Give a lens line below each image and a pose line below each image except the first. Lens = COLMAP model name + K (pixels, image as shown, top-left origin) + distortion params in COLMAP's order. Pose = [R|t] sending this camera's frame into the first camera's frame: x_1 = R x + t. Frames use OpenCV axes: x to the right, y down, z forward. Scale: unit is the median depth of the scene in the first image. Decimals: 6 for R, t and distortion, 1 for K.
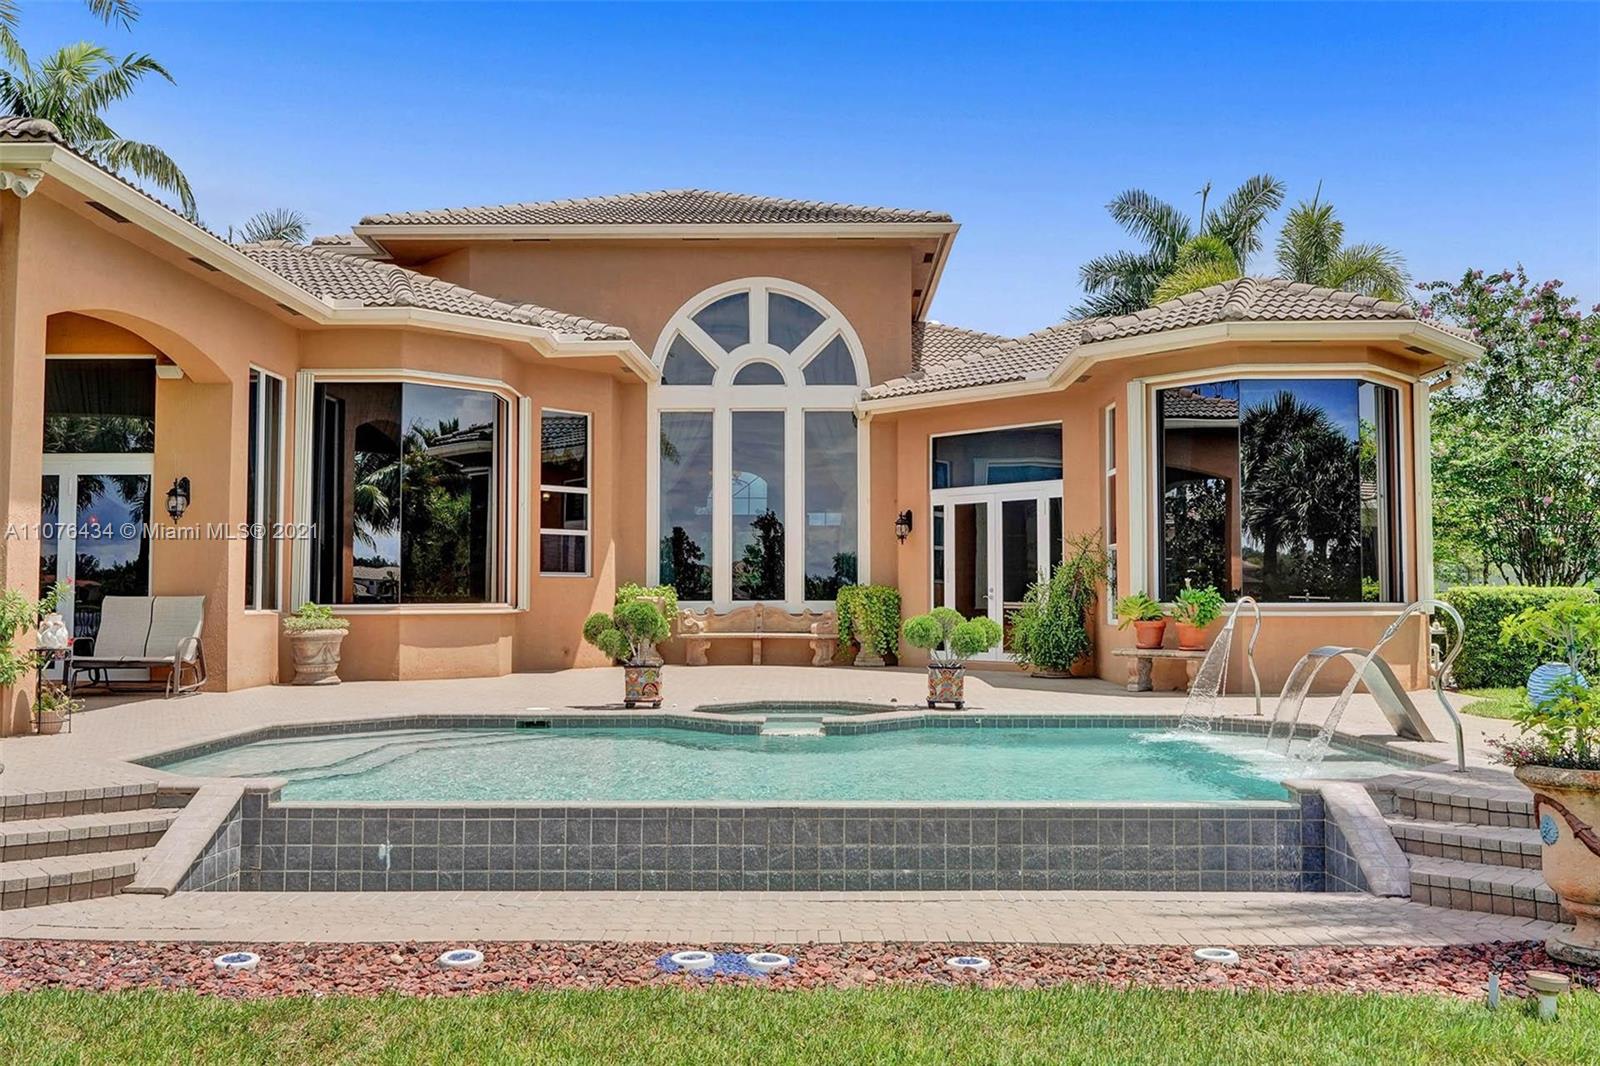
lens RADIAL K [[1352.0, 0, 802.4], [0, 1352.0, 531.6], [0, 0, 1]] dist [0.018384, -0.004845]
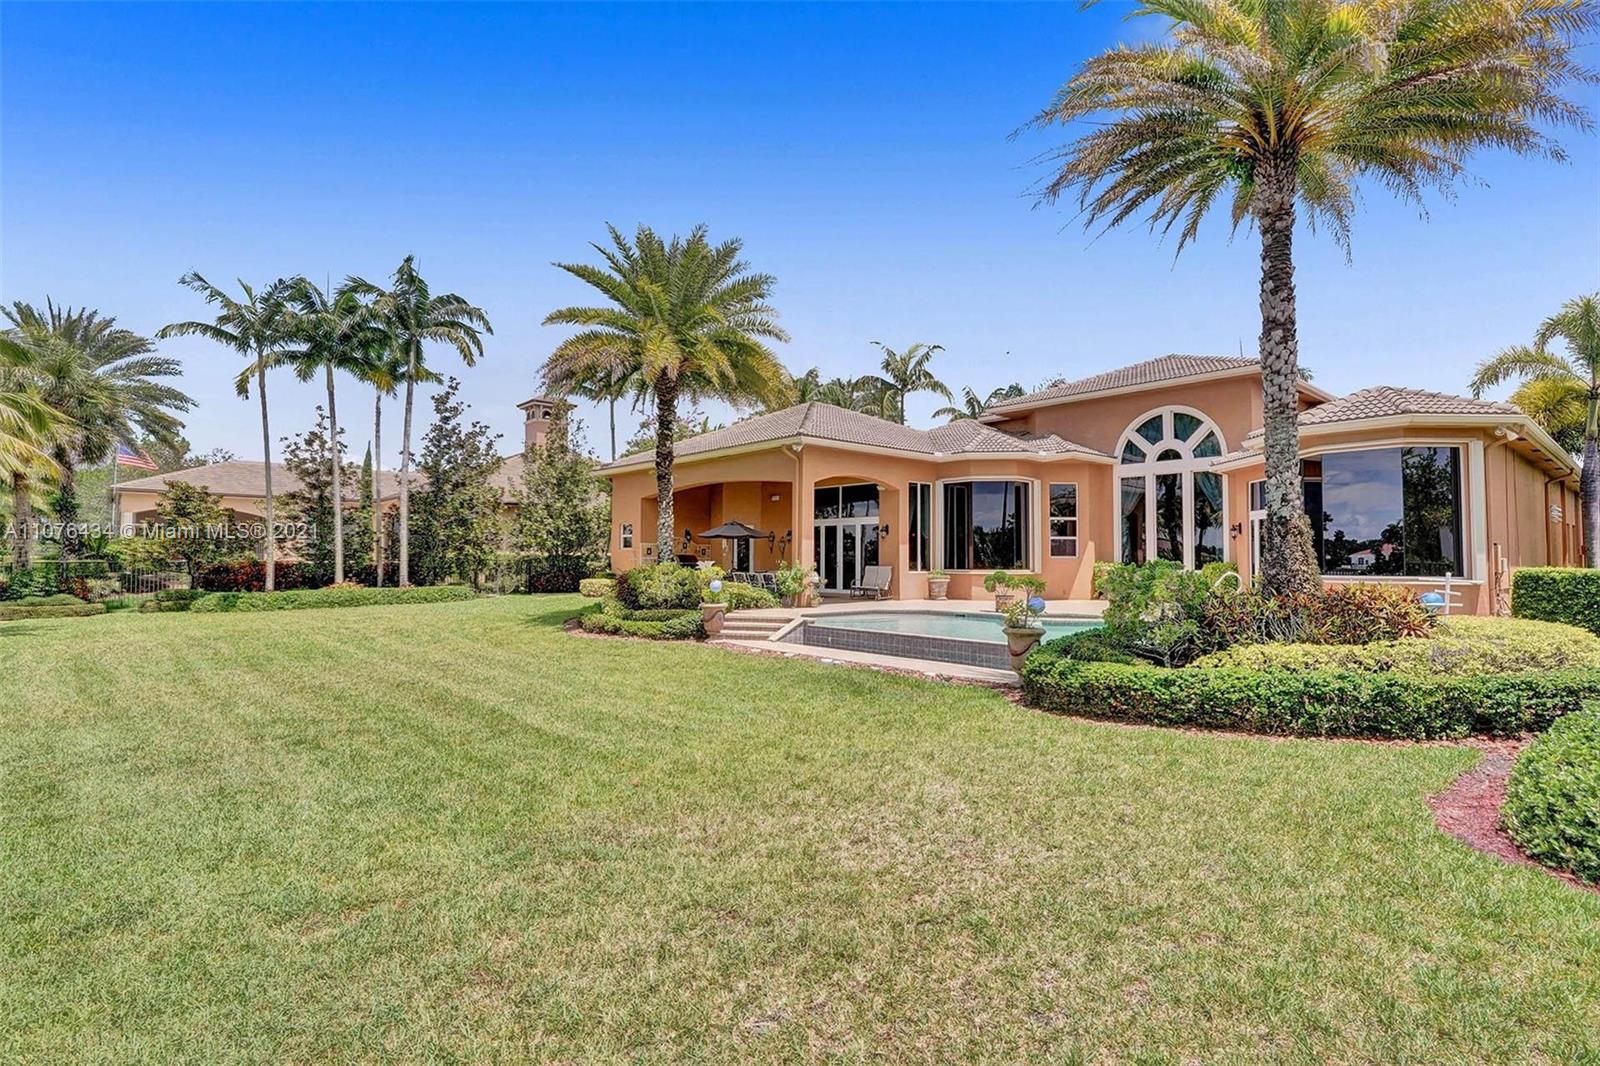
lens RADIAL K [[819.2, 0, 801.4], [0, 819.2, 537.9], [0, 0, 1]] dist [0.027300, 0.001226]
pose [[0.676420, -0.016718, -0.736326, 0.511621], [0.032012, 0.999465, 0.006715, -0.022017], [0.735820, -0.028114, 0.676594, -0.218177]]
